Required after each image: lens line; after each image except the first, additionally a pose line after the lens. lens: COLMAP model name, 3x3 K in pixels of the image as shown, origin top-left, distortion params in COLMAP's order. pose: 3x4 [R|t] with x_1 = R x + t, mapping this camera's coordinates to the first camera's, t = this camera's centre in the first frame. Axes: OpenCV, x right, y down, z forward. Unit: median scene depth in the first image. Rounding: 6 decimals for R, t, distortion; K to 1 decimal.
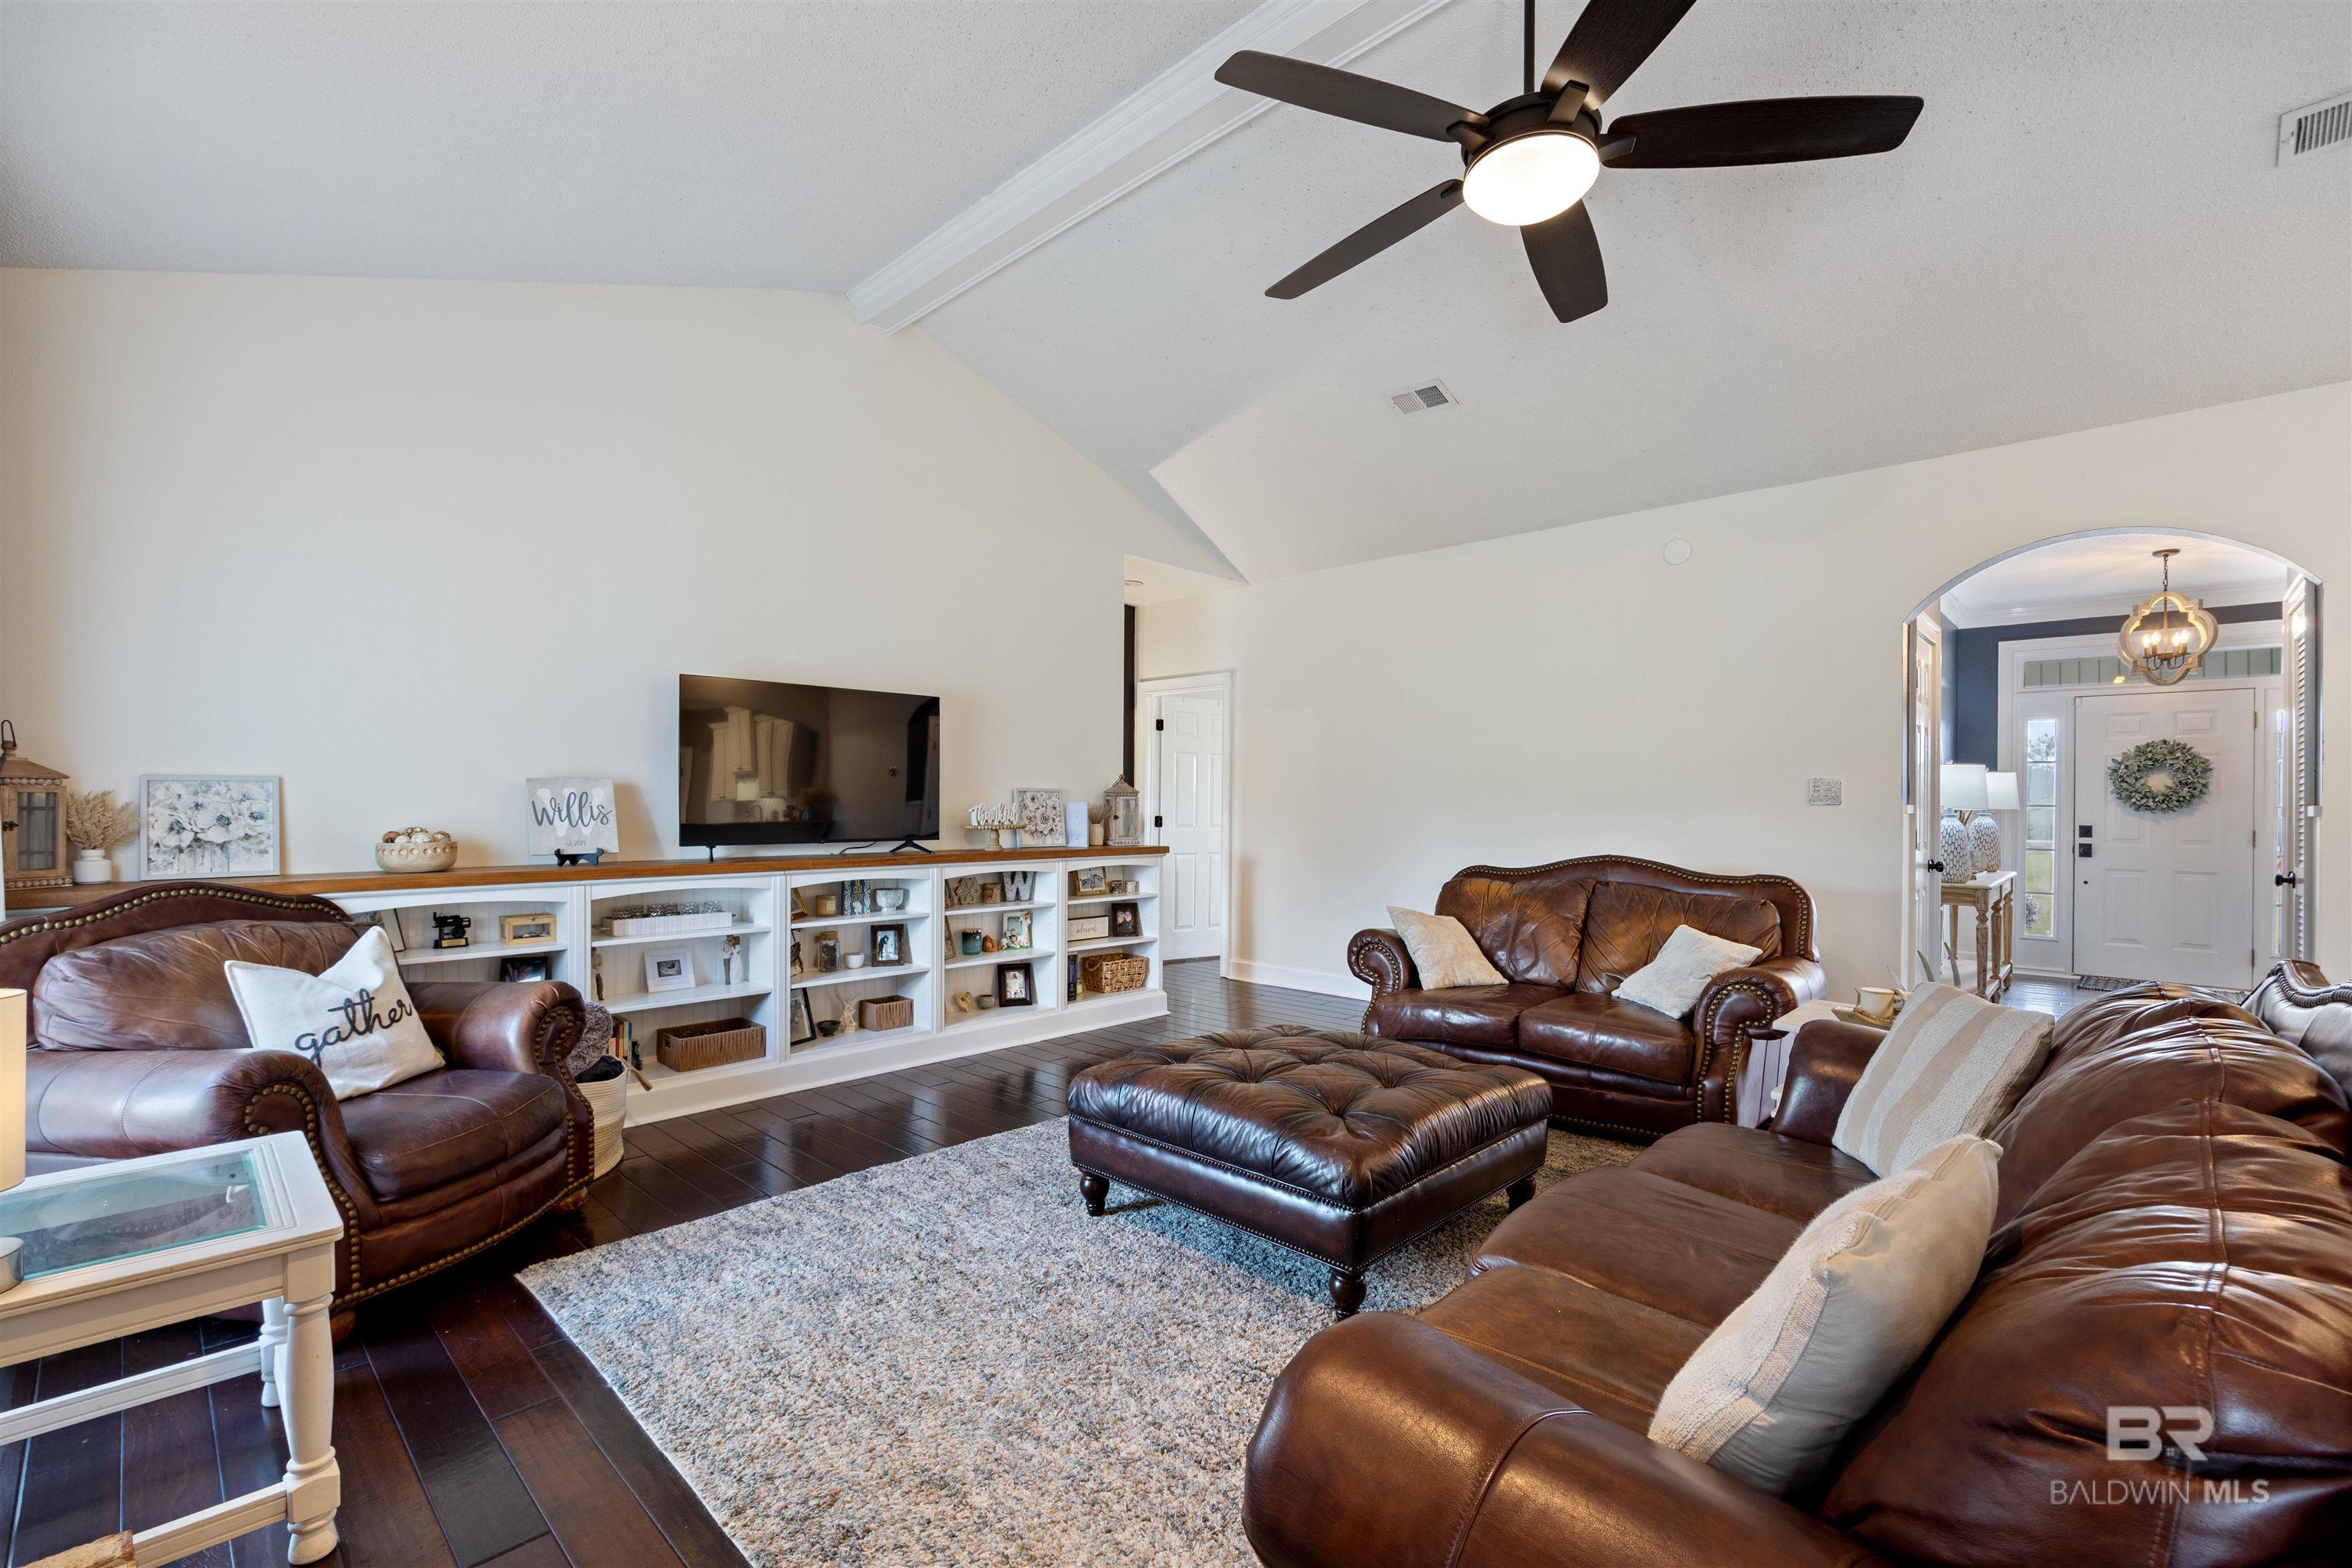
lens RADIAL K [[1000.2, 0, 1188.0], [0, 1000.2, 802.5], [0, 0, 1]] dist [0.000266, -0.000018]
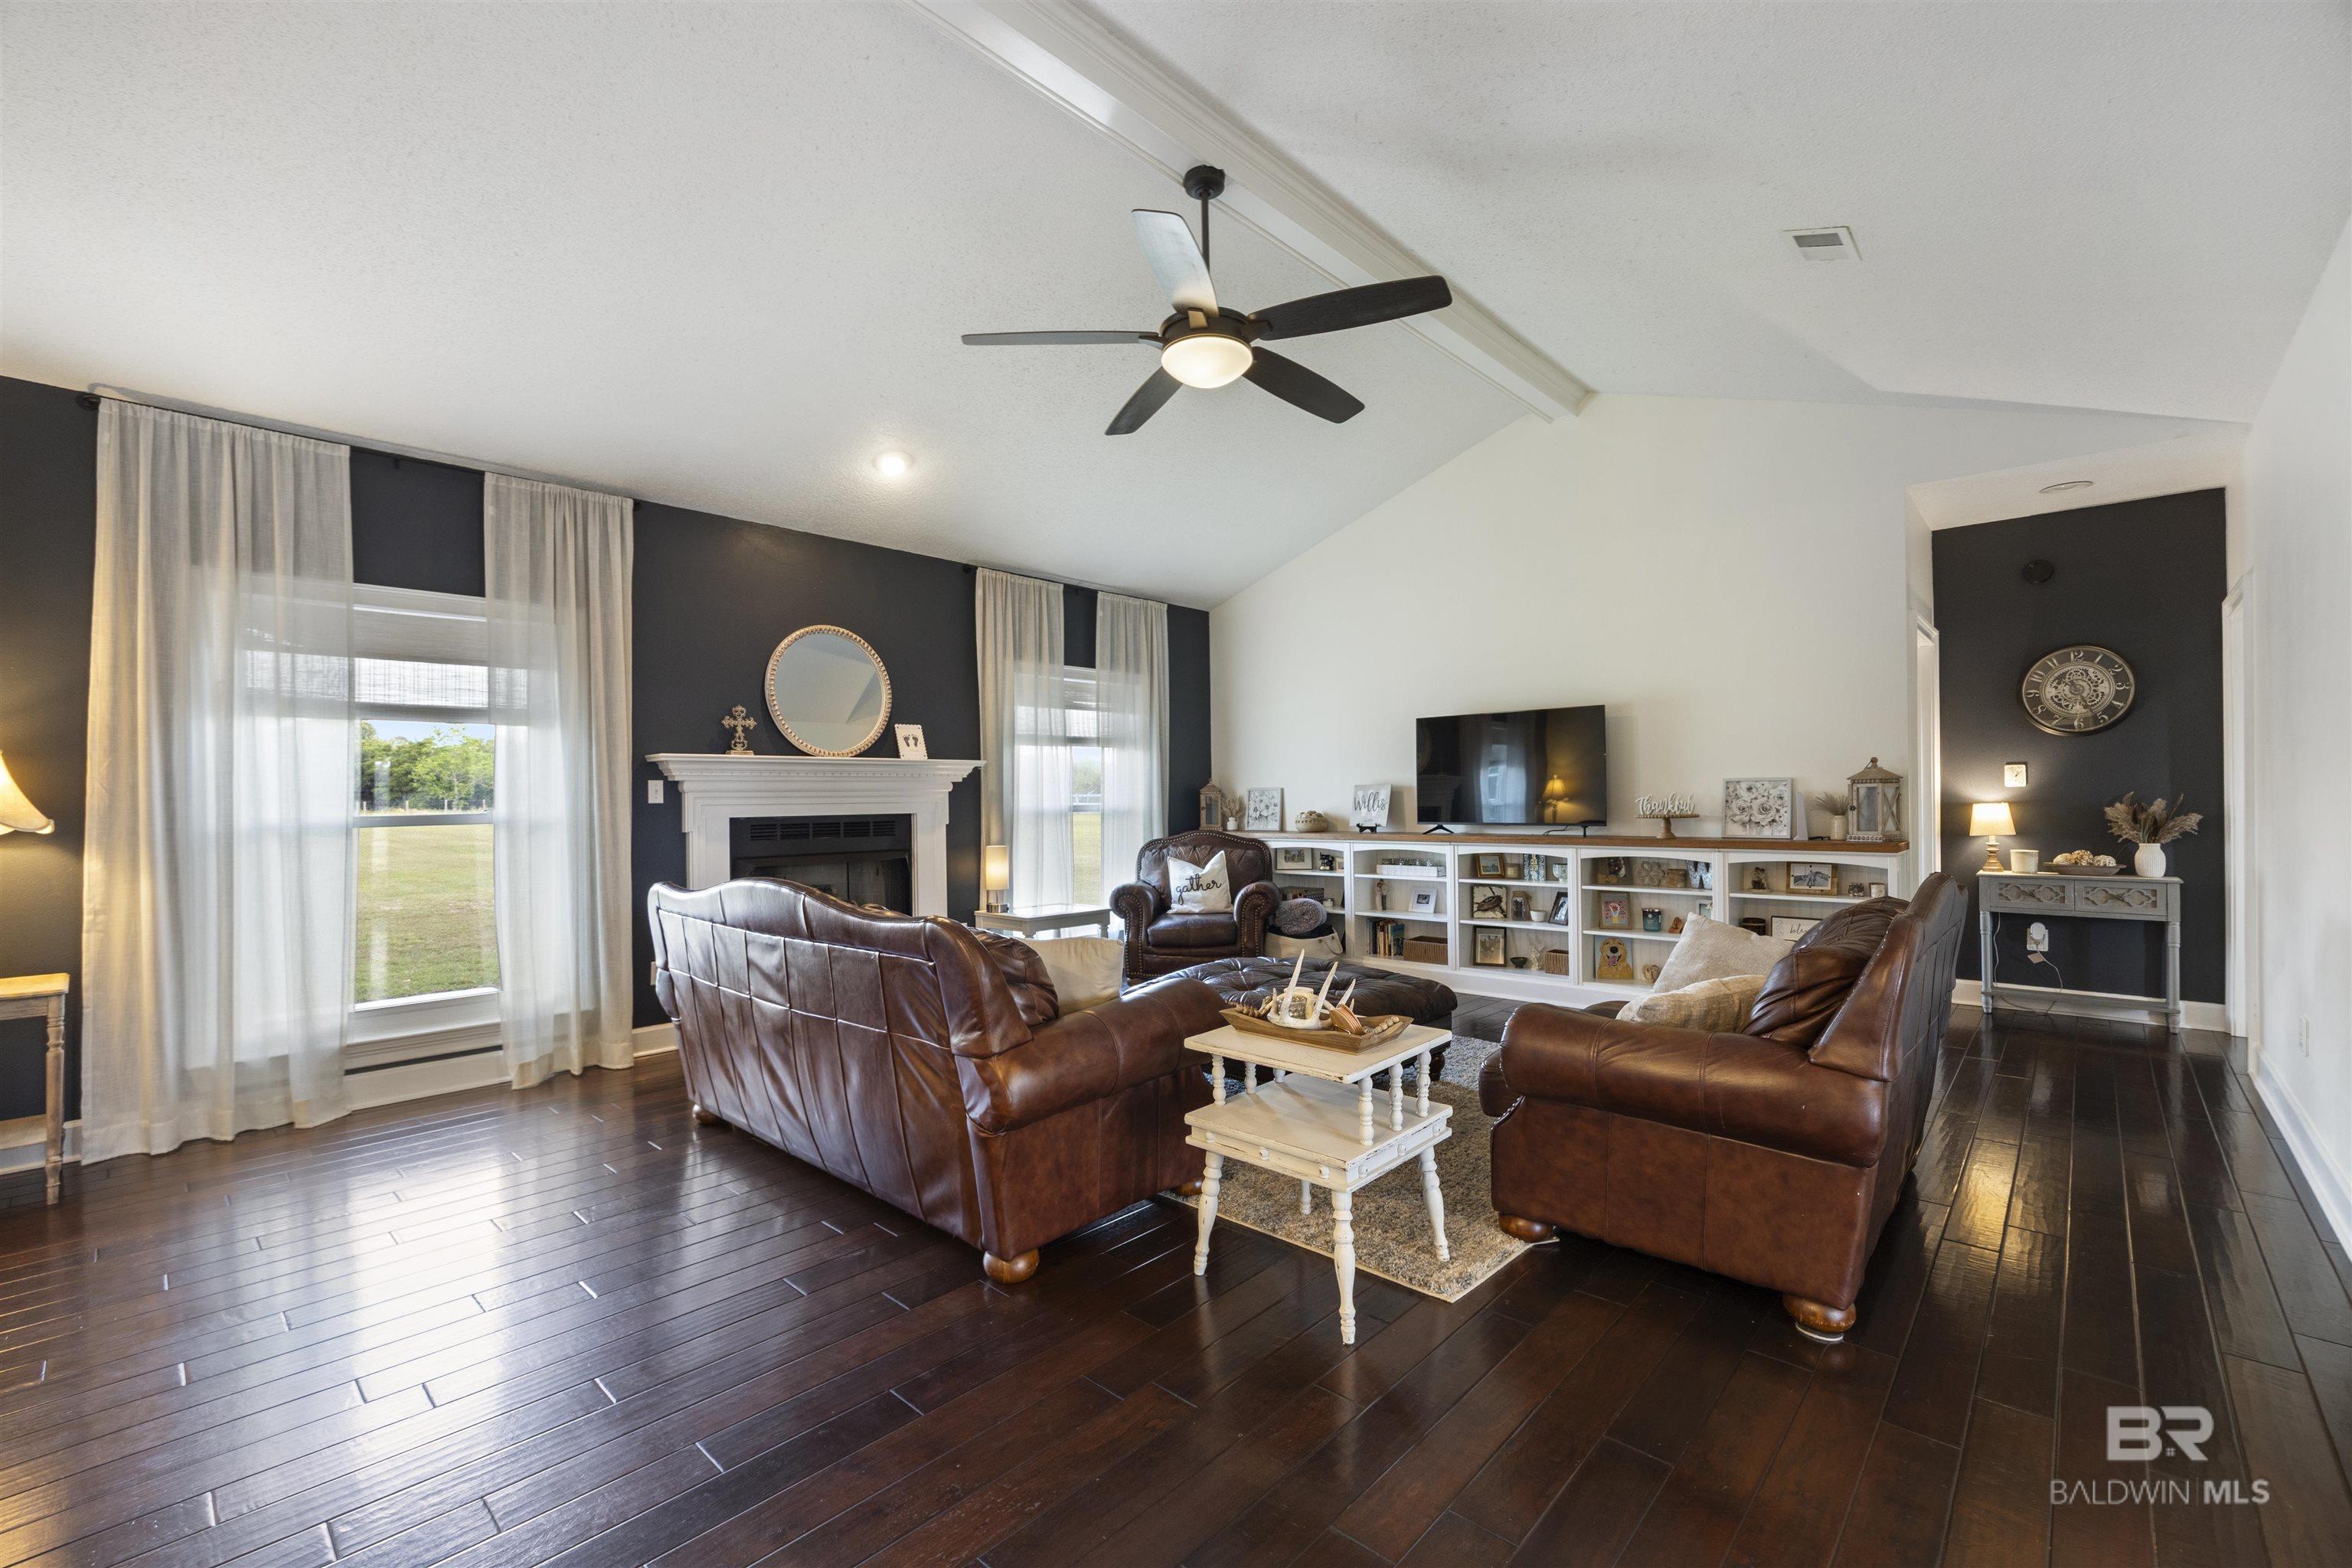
lens RADIAL K [[1000.2, 0, 1188.0], [0, 1000.2, 802.5], [0, 0, 1]] dist [0.000266, -0.000018]
pose [[0.020539, 0.002487, -0.999786, 1.096600], [0.015021, 0.999883, 0.002796, -0.001543], [0.999676, -0.015075, 0.020499, 0.584910]]
